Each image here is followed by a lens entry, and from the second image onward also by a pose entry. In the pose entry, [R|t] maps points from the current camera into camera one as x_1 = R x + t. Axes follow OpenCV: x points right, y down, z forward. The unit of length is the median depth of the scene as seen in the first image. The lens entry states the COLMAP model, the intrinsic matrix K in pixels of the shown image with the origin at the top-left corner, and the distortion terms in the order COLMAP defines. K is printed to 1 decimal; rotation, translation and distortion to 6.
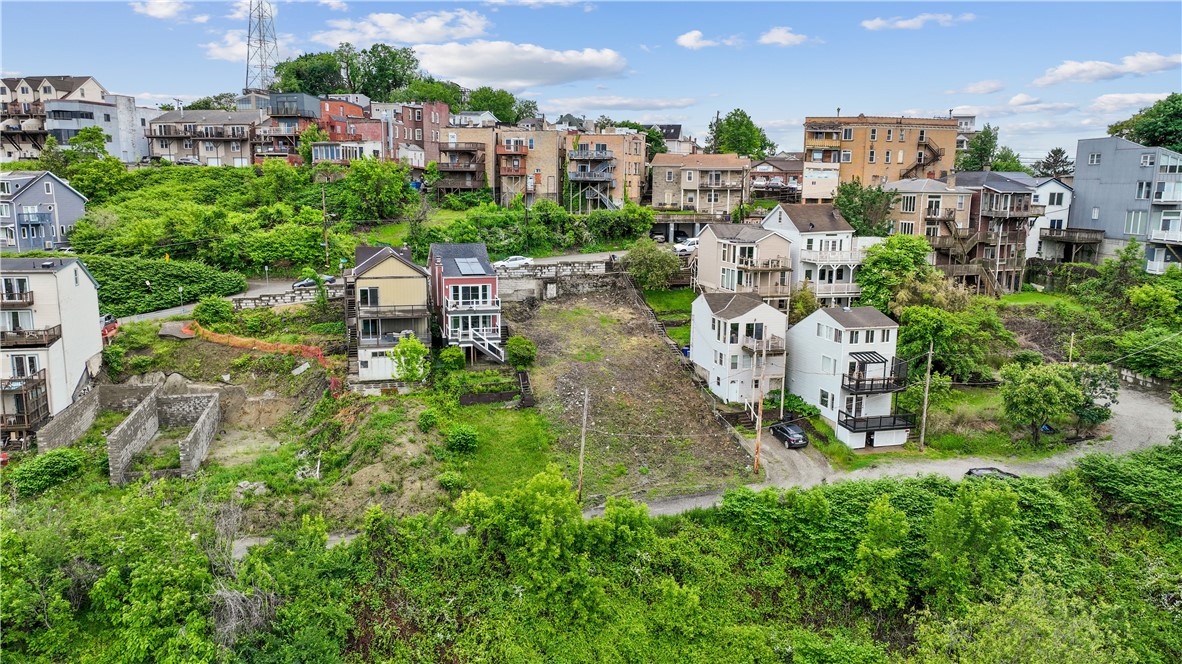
lens RADIAL K [[826.9, 0, 591.0], [0, 826.9, 332.0], [0, 0, 1]] dist [0.000778, 0.007839]
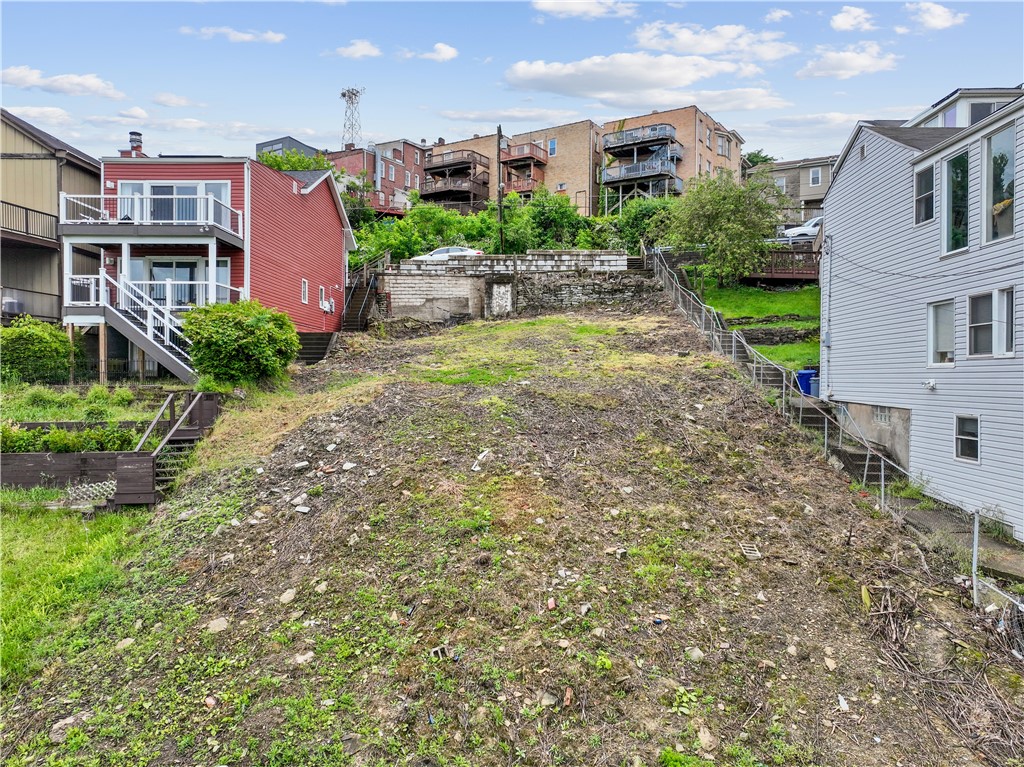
lens RADIAL K [[719.5, 0, 512.0], [0, 719.5, 383.5], [0, 0, 1]] dist [0.005132, -0.001360]
pose [[0.958785, -0.002089, -0.284125, 0.087841], [-0.045344, 0.986032, -0.160264, 0.074477], [0.280491, 0.166542, 0.945298, 0.731111]]
